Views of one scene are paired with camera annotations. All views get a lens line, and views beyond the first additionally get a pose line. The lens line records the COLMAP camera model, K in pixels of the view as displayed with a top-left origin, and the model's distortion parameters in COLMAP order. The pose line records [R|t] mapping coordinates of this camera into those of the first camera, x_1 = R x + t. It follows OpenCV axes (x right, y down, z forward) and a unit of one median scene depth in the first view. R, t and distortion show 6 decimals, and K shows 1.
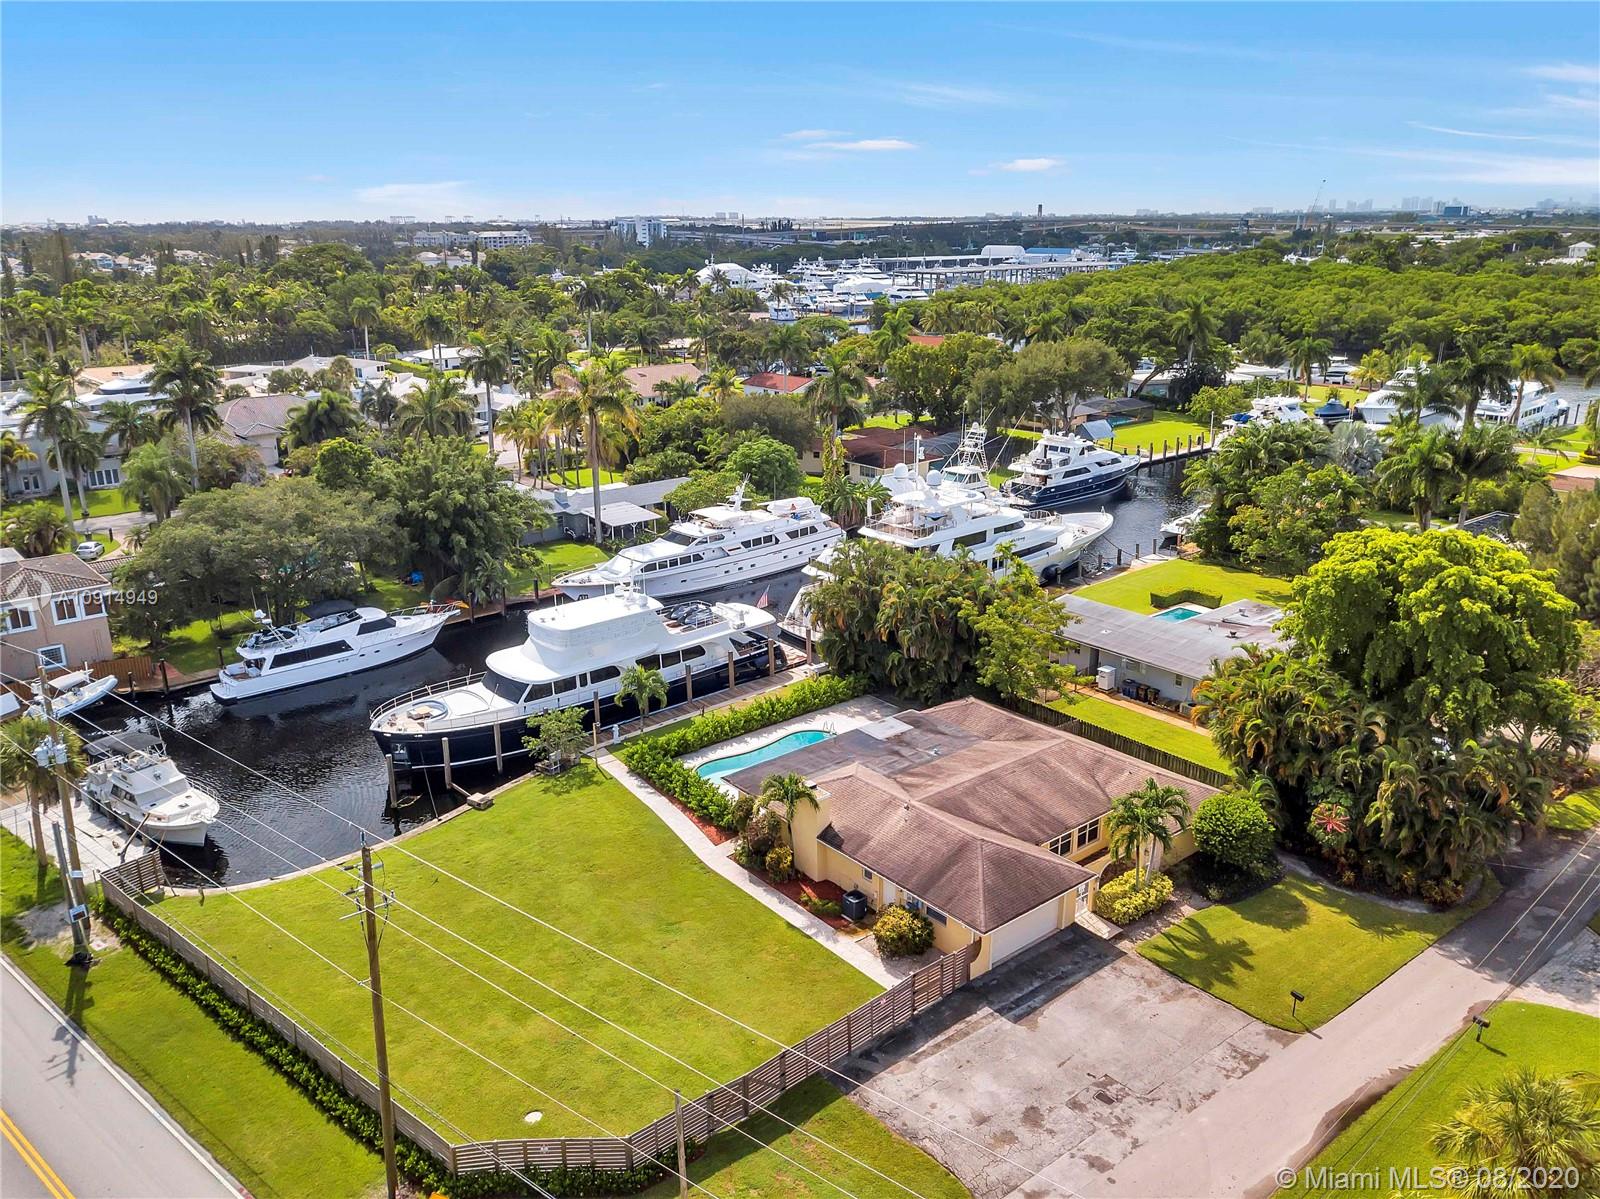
lens RADIAL K [[1230.0, 0, 796.3], [0, 1230.0, 594.1], [0, 0, 1]] dist [0.047355, -0.027300]
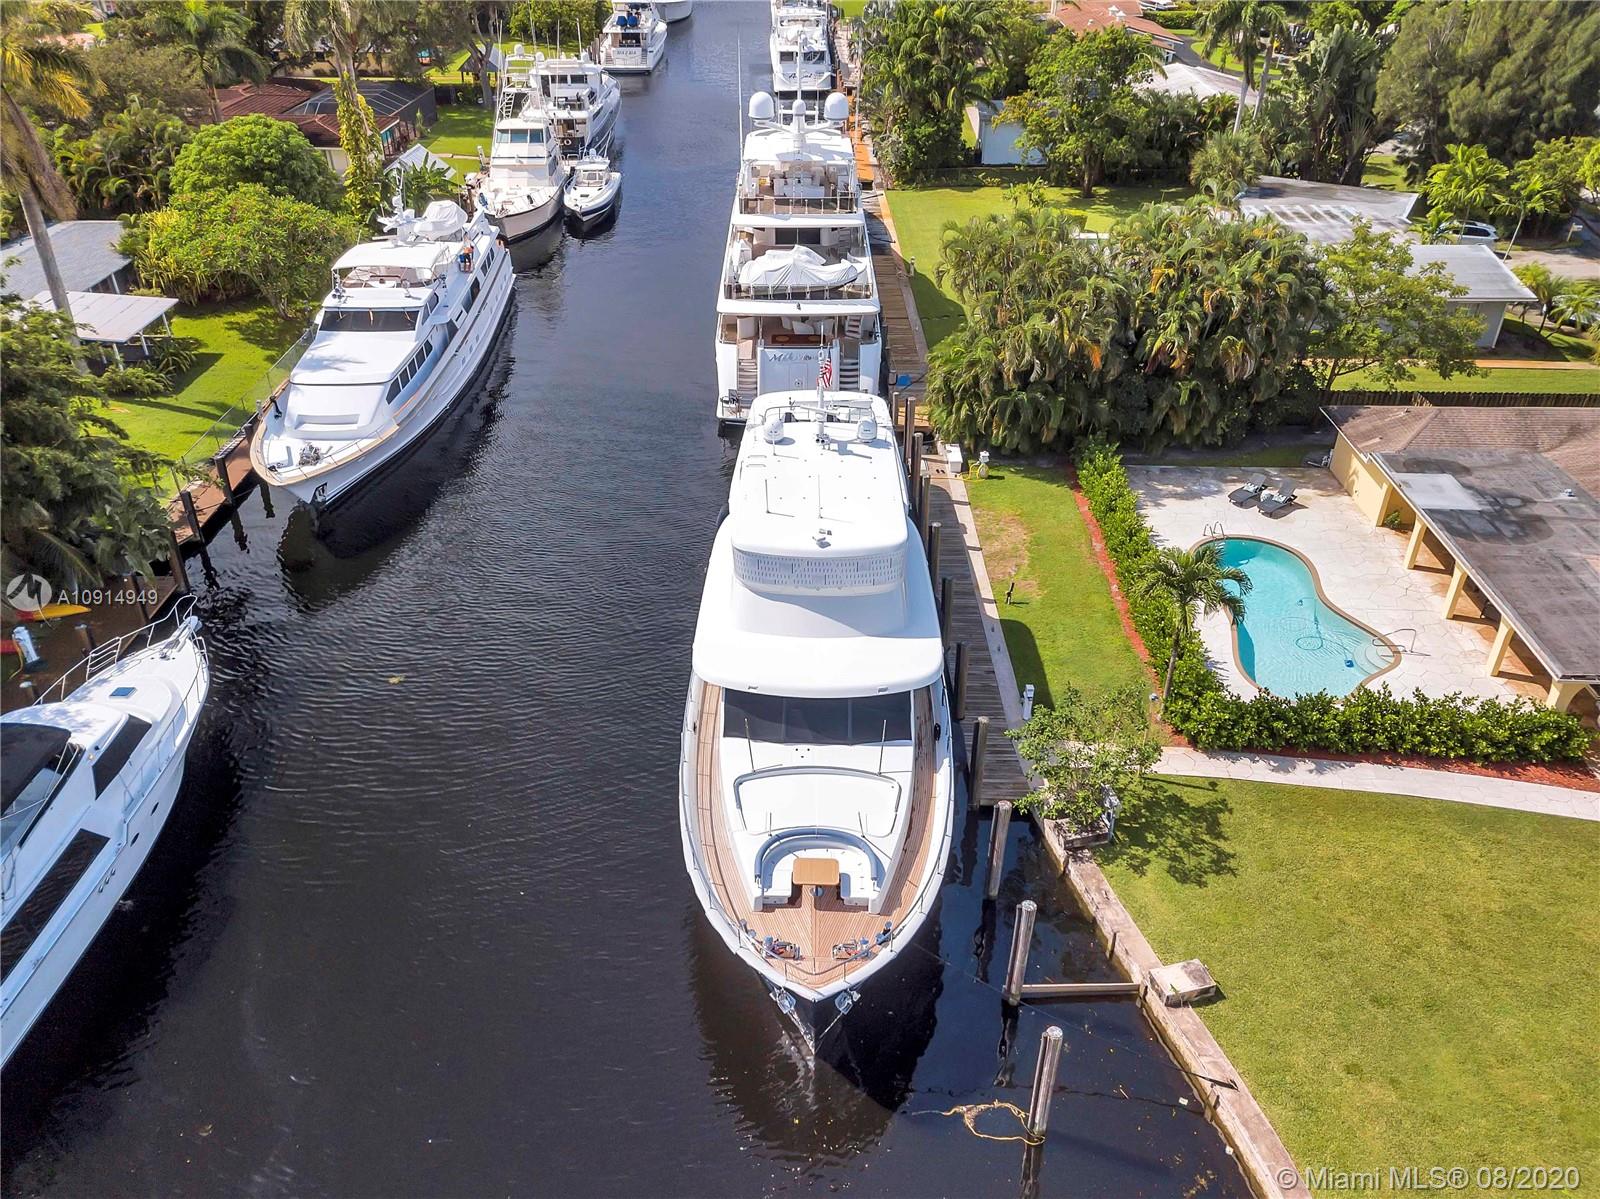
lens RADIAL K [[1230.0, 0, 793.8], [0, 1230.0, 596.2], [0, 0, 1]] dist [0.047355, -0.027300]
pose [[0.657232, -0.395887, 0.641342, -0.540932], [0.218614, 0.914490, 0.340465, -0.118226], [-0.721286, -0.083558, 0.687578, 0.791622]]
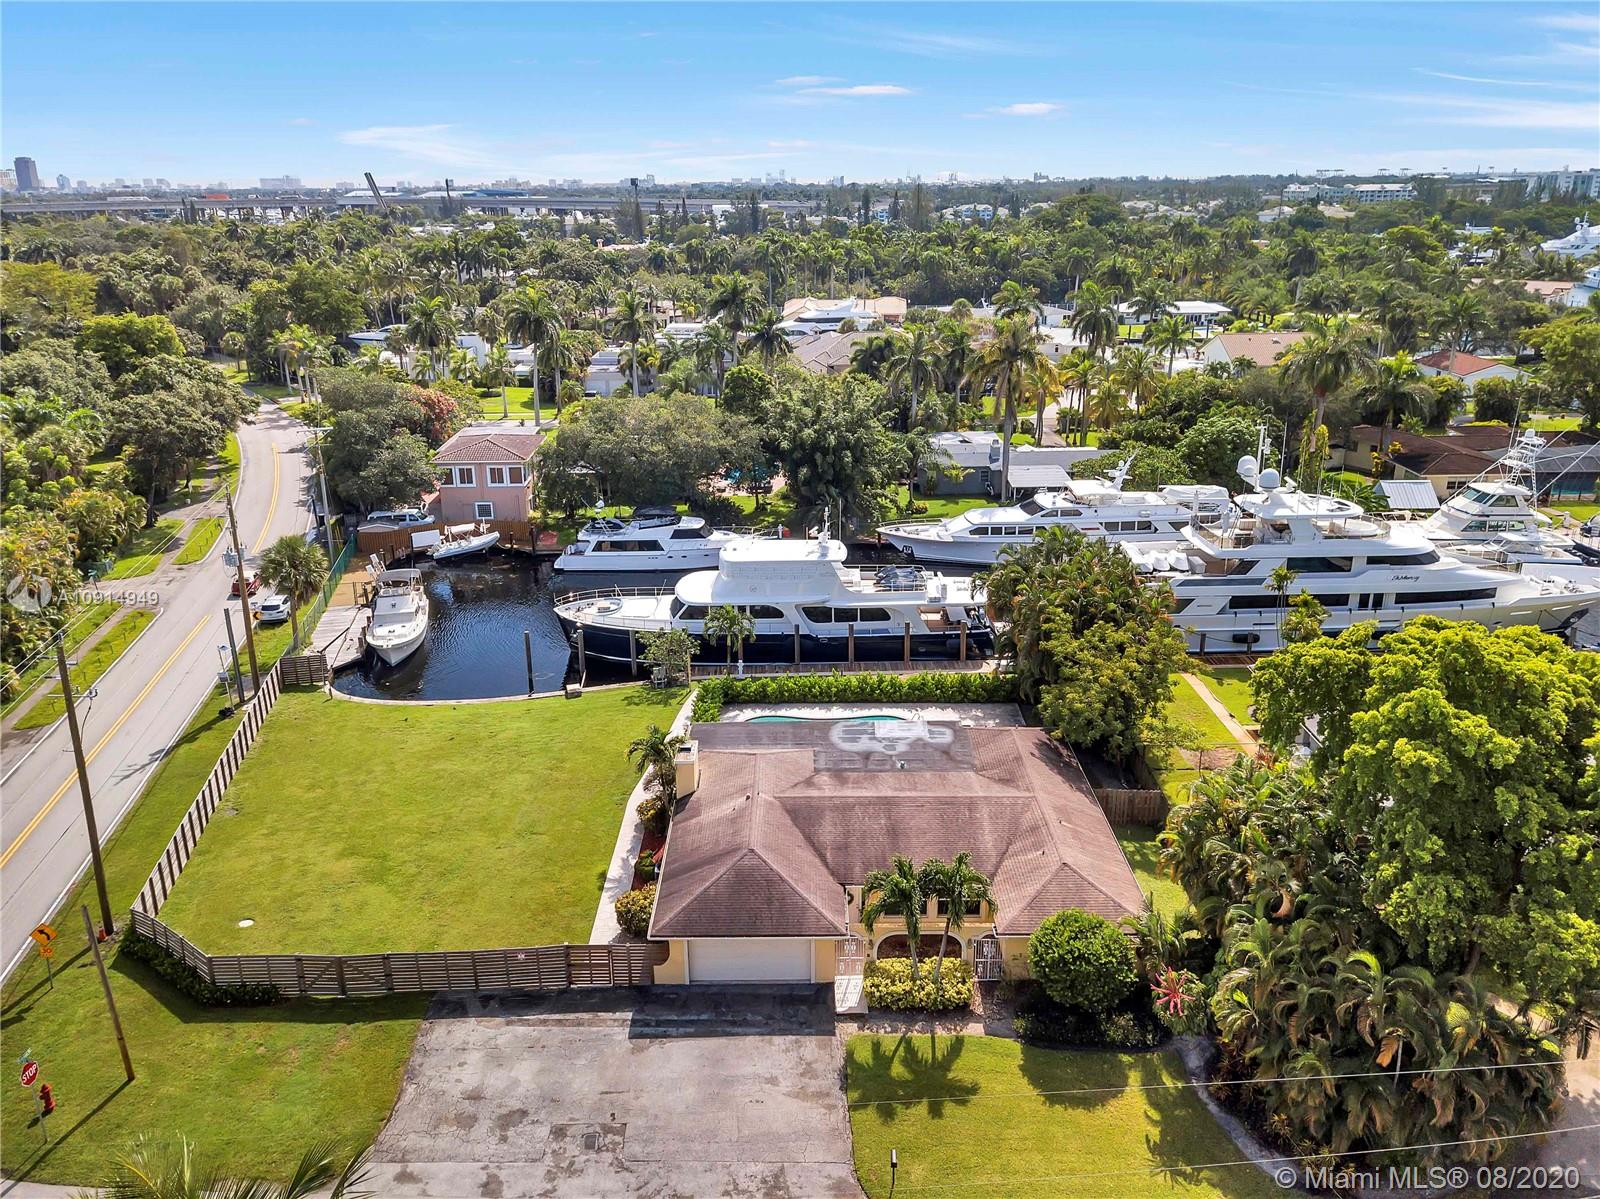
lens RADIAL K [[1230.0, 0, 793.8], [0, 1230.0, 607.8], [0, 0, 1]] dist [0.047355, -0.027300]
pose [[0.770106, 0.211961, -0.601673, 0.523409], [-0.185252, 0.976846, 0.107017, -0.057153], [0.610425, 0.029047, 0.791541, 0.240995]]
